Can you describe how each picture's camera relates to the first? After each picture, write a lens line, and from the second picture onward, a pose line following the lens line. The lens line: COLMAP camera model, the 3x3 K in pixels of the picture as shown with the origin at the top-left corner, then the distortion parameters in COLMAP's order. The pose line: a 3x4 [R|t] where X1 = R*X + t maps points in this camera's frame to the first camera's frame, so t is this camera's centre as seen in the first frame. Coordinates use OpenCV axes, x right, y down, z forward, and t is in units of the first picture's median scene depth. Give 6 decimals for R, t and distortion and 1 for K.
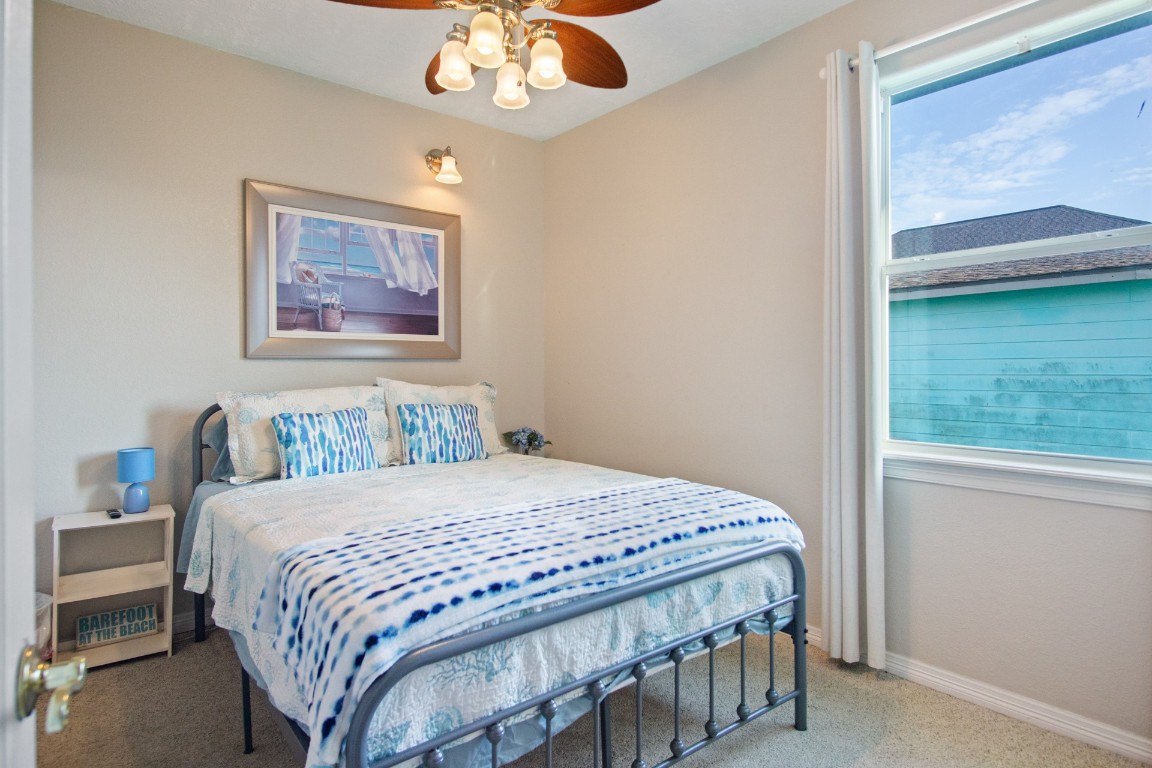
lens RADIAL K [[629.3, 0, 578.9], [0, 629.3, 355.1], [0, 0, 1]] dist [0.001604, 0.000918]
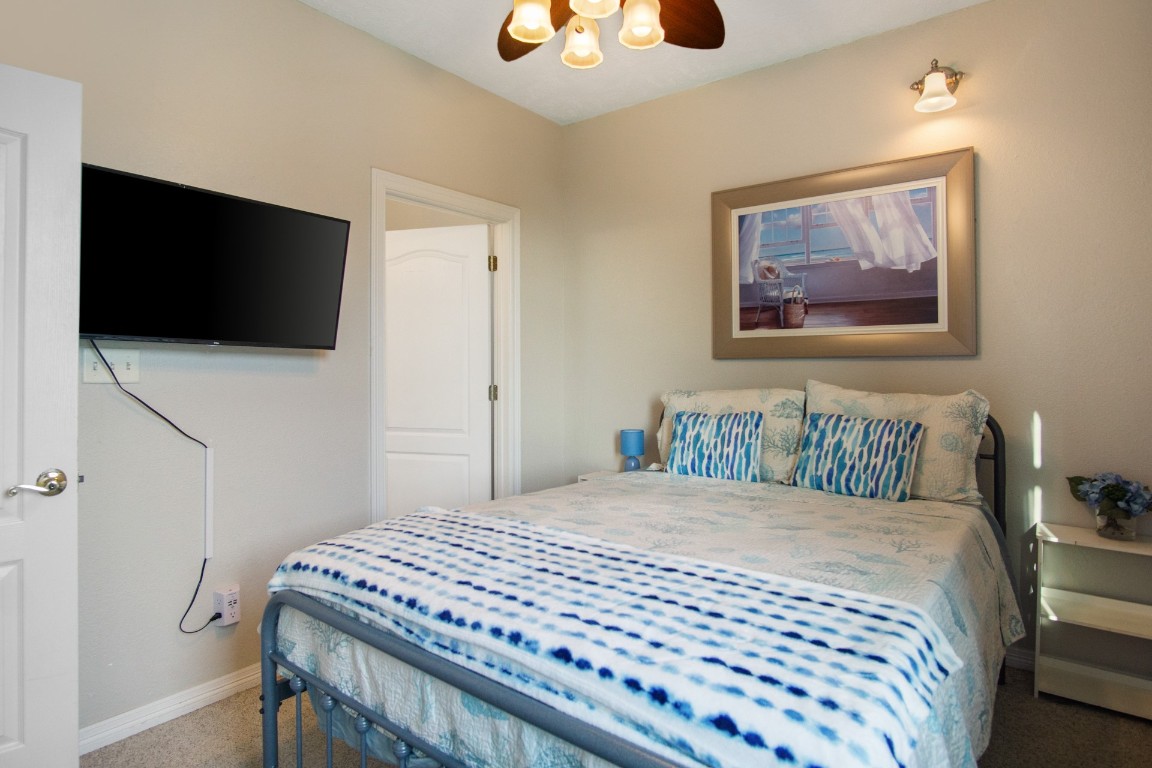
lens RADIAL K [[611.1, 0, 560.2], [0, 611.1, 351.4], [0, 0, 1]] dist [-0.028653, 0.001252]
pose [[0.223851, -0.024264, -0.974321, 0.409231], [0.015308, 0.999654, -0.021378, 0.010196], [0.974503, -0.010129, 0.224145, 0.491838]]
